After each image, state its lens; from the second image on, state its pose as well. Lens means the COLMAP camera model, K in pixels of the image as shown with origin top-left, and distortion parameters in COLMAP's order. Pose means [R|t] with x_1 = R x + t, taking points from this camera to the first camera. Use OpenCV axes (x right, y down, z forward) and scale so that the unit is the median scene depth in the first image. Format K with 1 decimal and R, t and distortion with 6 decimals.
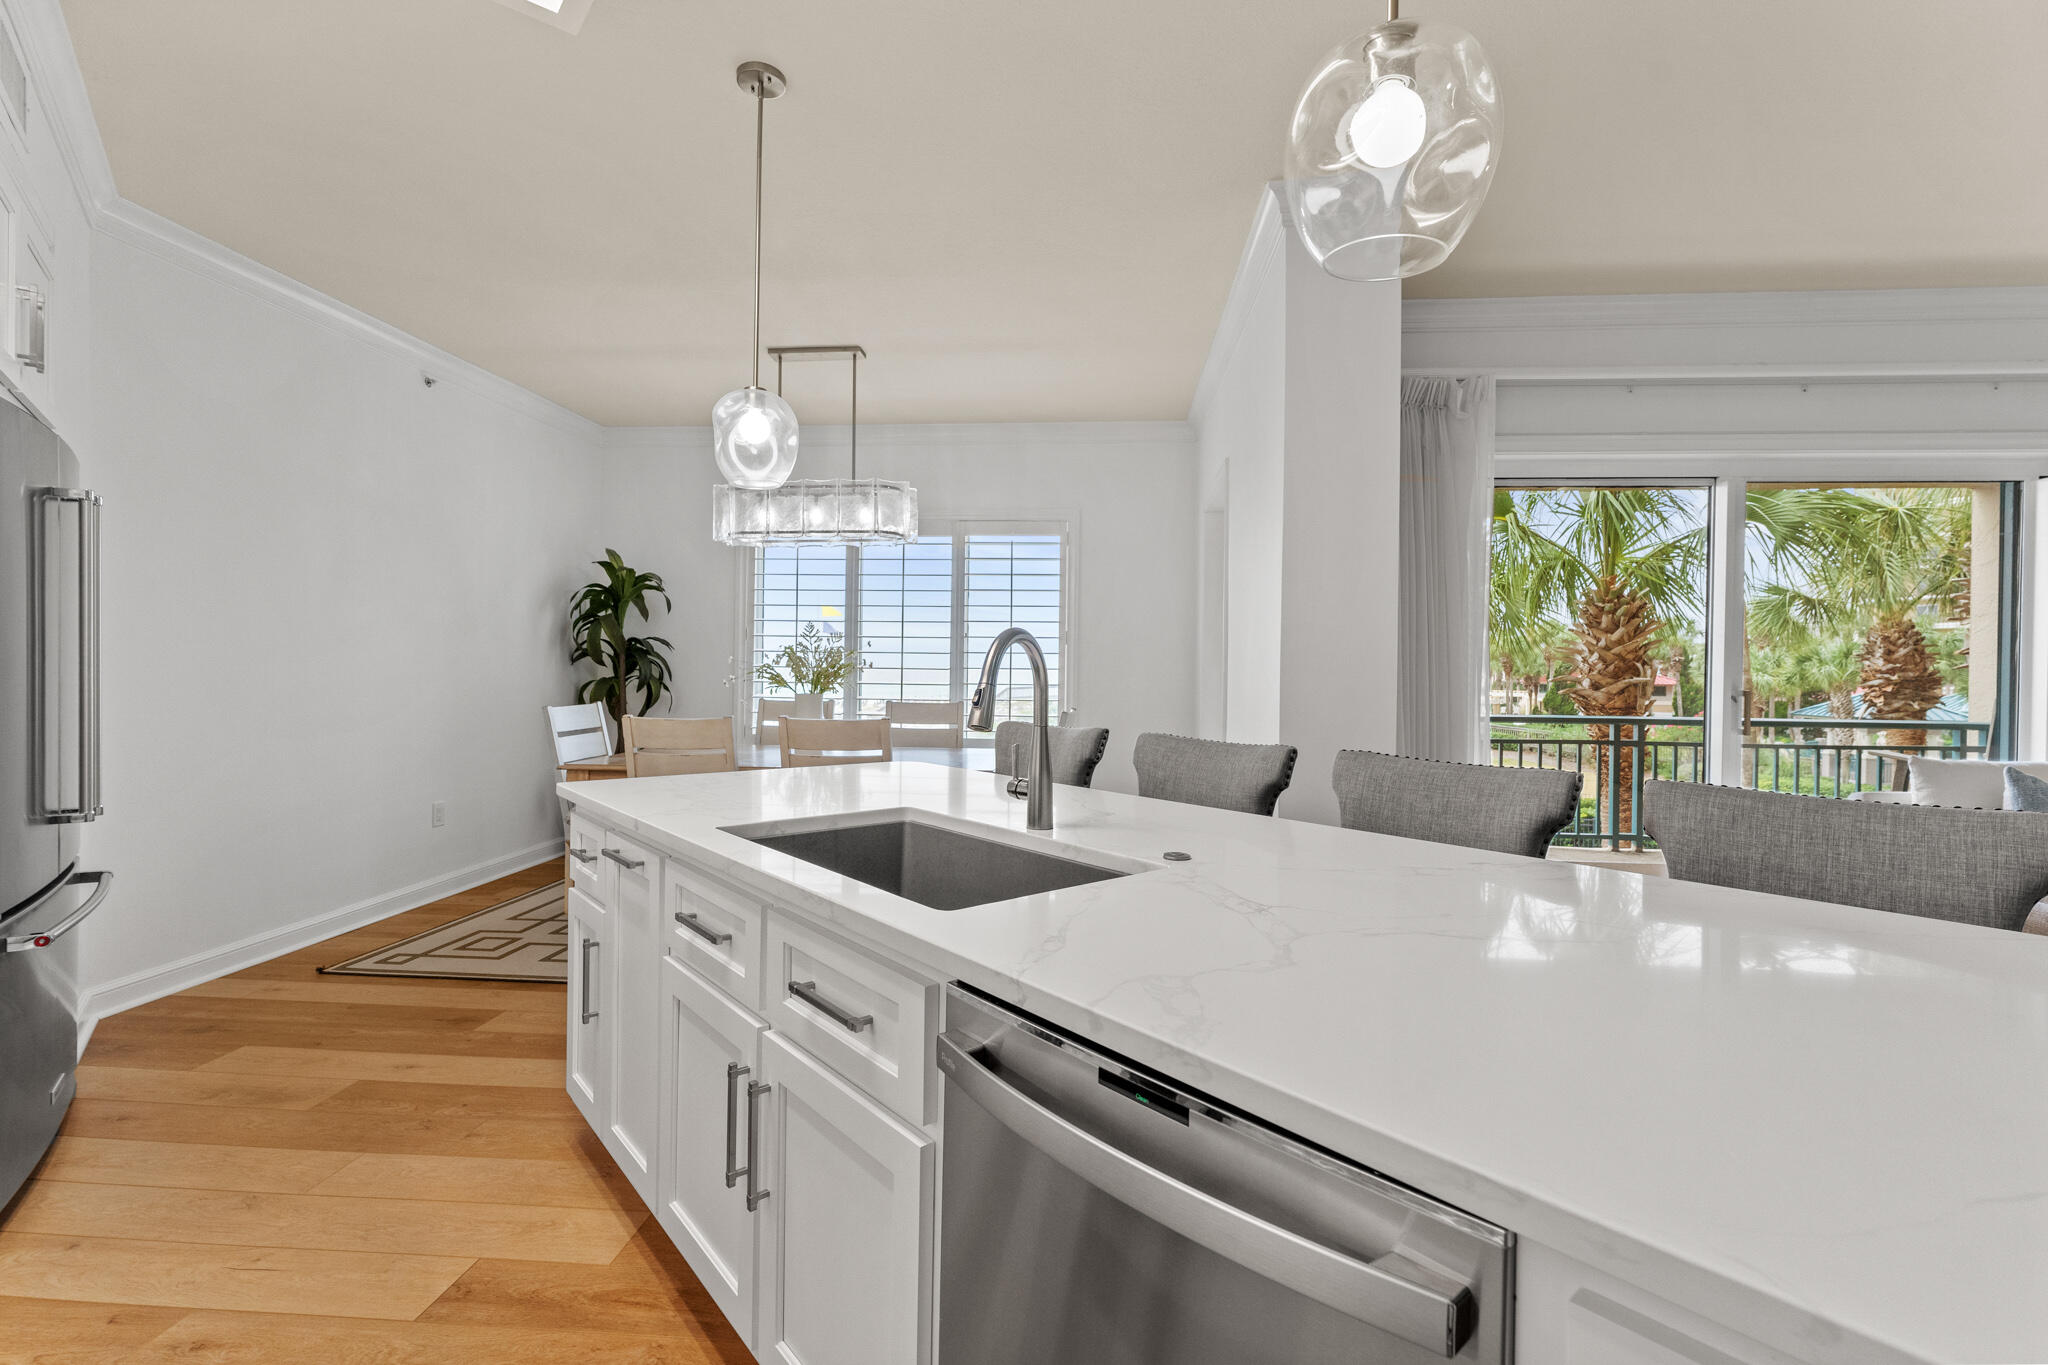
lens RADIAL K [[905.7, 0, 1023.6], [0, 905.7, 672.3], [0, 0, 1]] dist [0.009063, -0.001706]
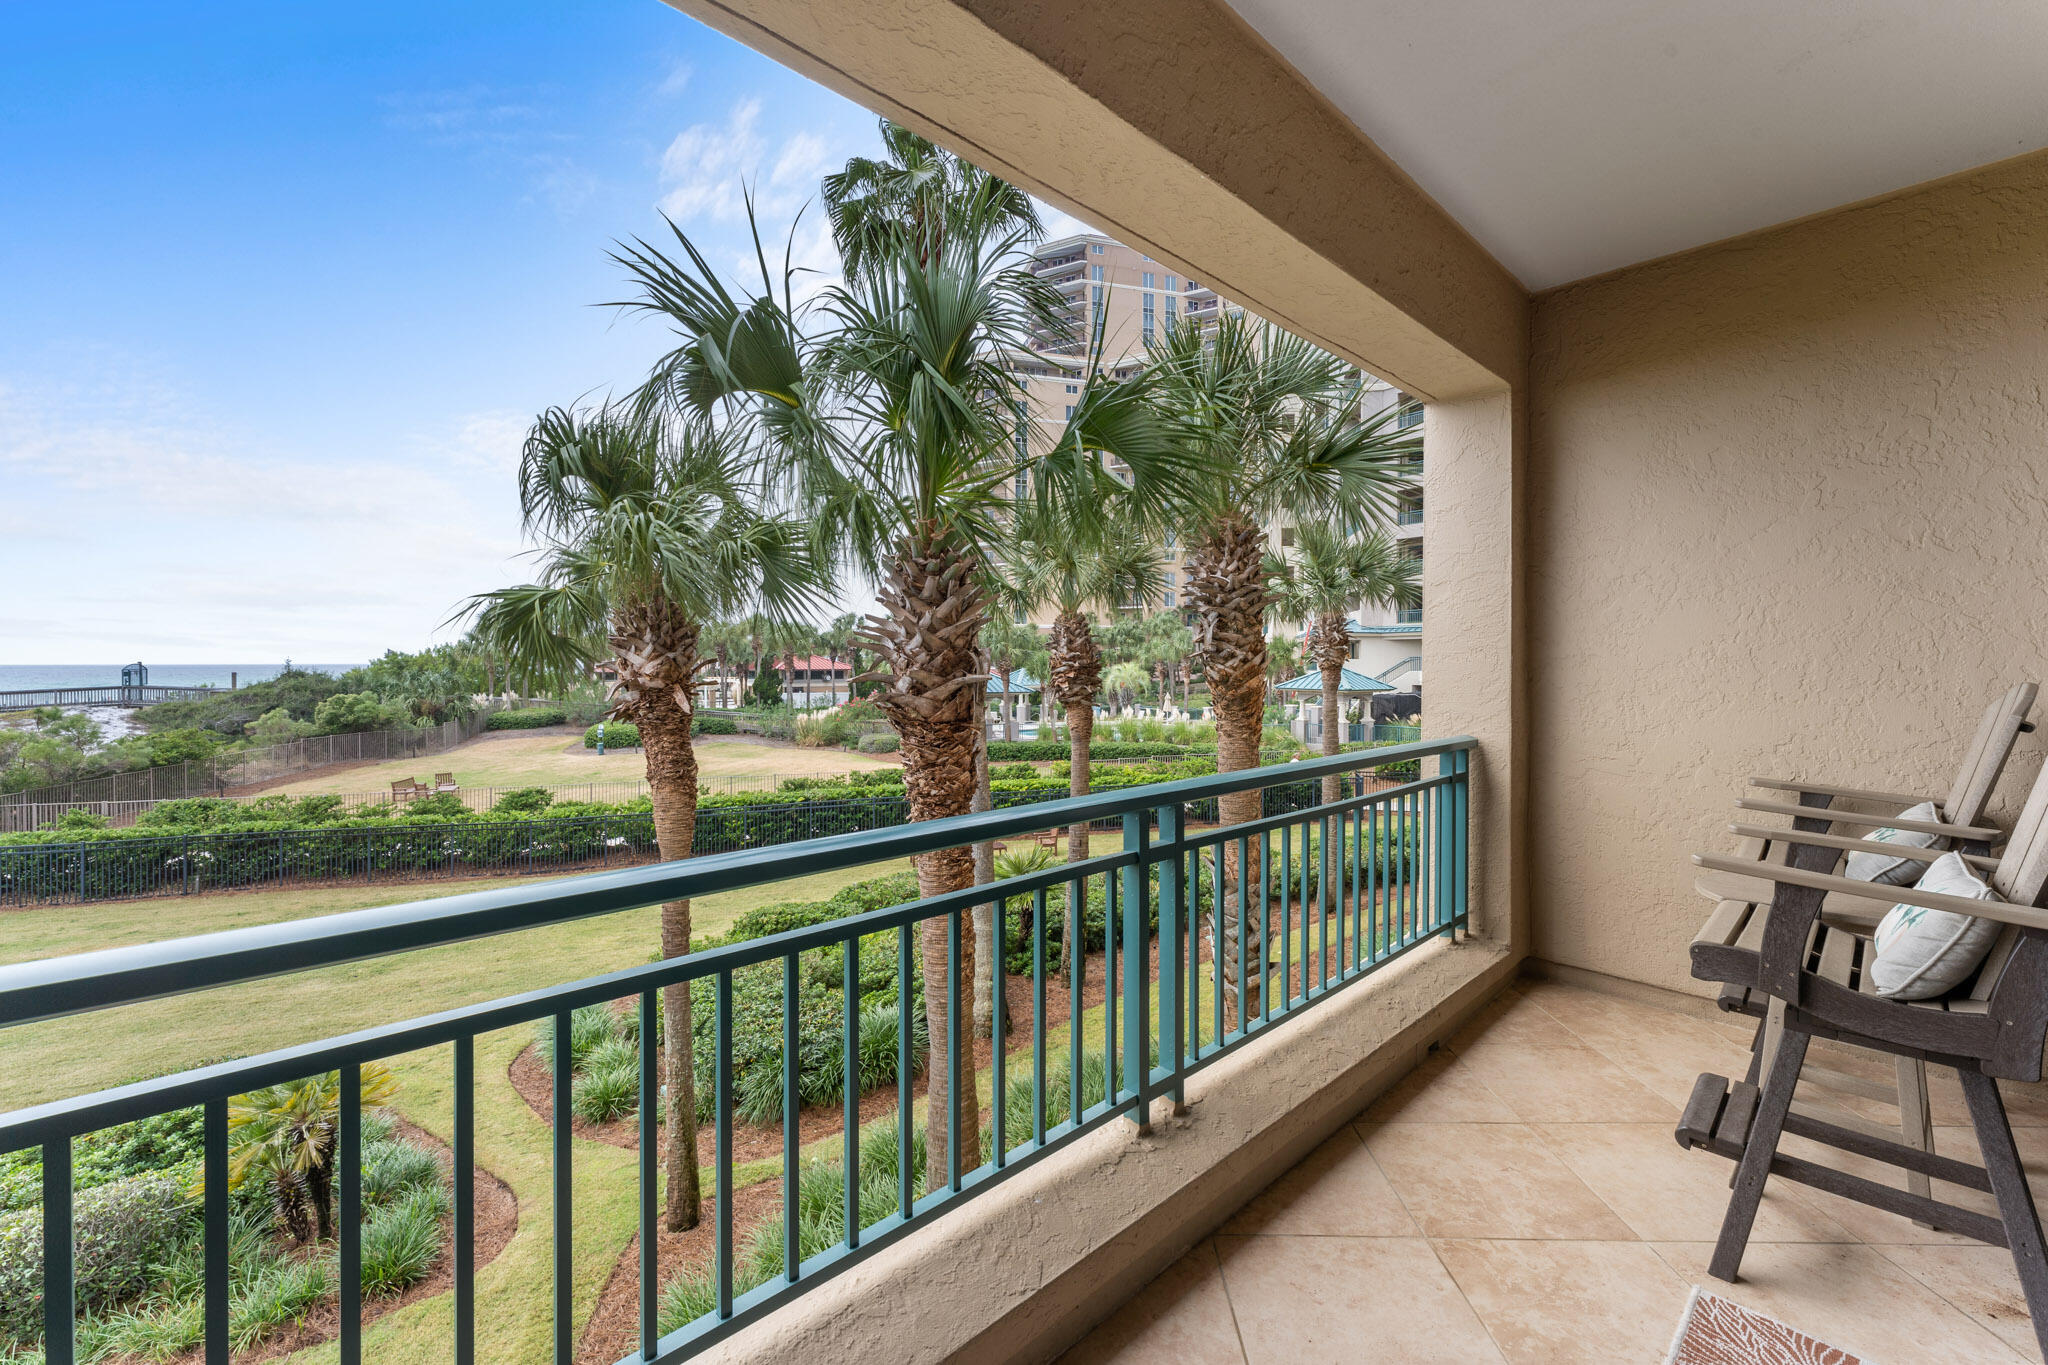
lens RADIAL K [[822.8, 0, 1031.2], [0, 822.8, 672.4], [0, 0, 1]] dist [0.001038, -0.000711]
pose [[0.655842, -0.021507, 0.754592, 0.335888], [0.010686, 0.999758, 0.019207, -0.008587], [-0.754822, -0.004533, 0.655913, 0.761661]]
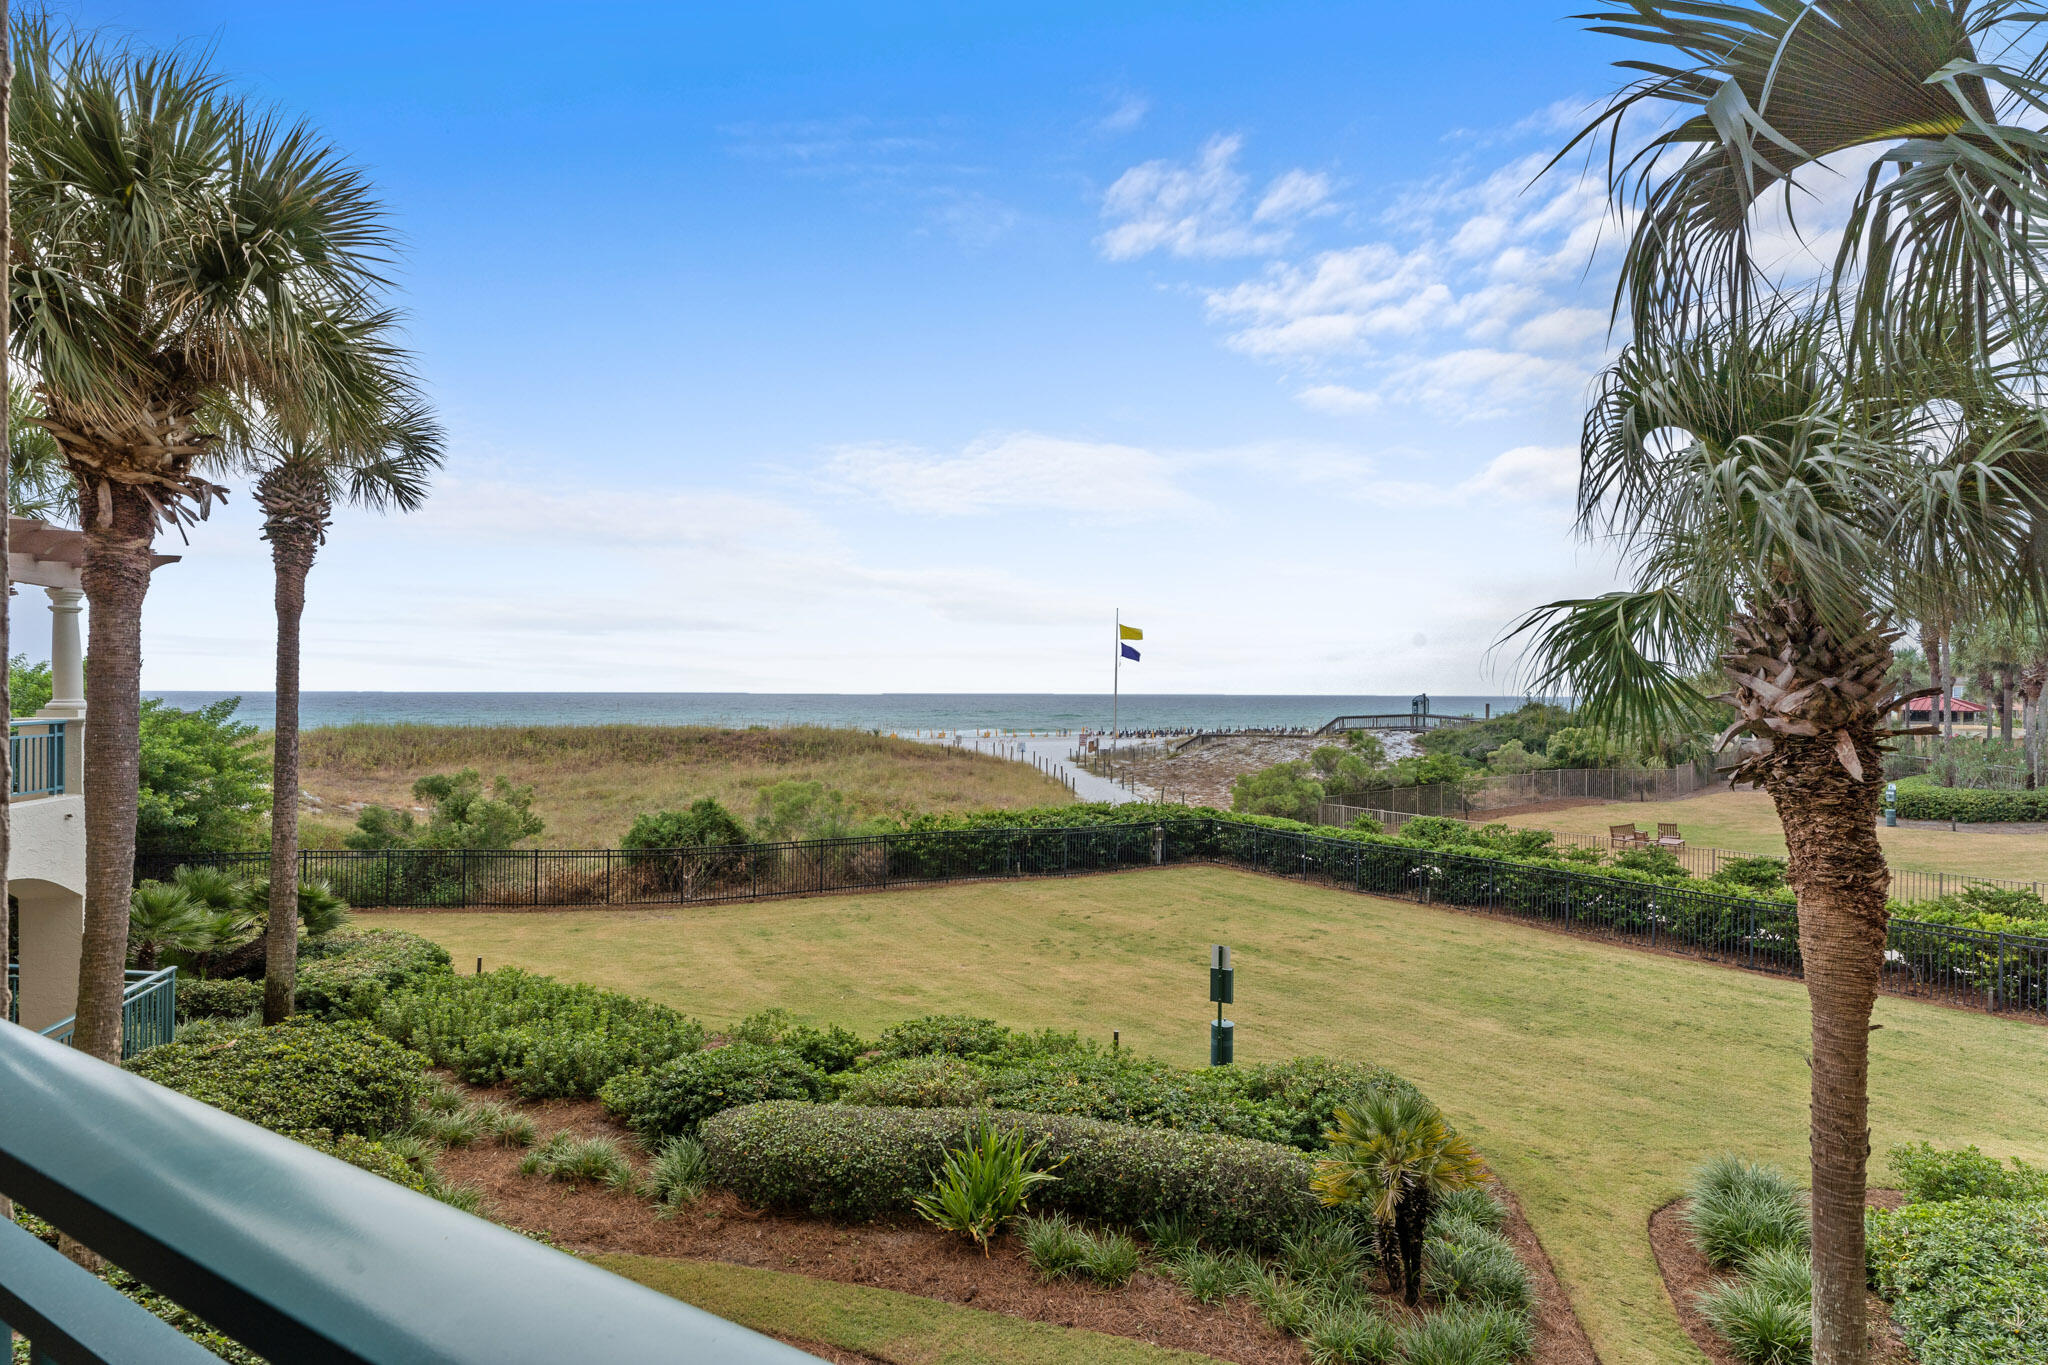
lens RADIAL K [[952.4, 0, 1024.2], [0, 952.4, 696.9], [0, 0, 1]] dist [-0.004457, 0.000352]
pose [[0.926573, -0.008002, -0.376029, 0.522546], [0.007217, 0.999968, -0.003496, -0.006009], [0.376045, 0.000526, 0.926601, 0.881354]]
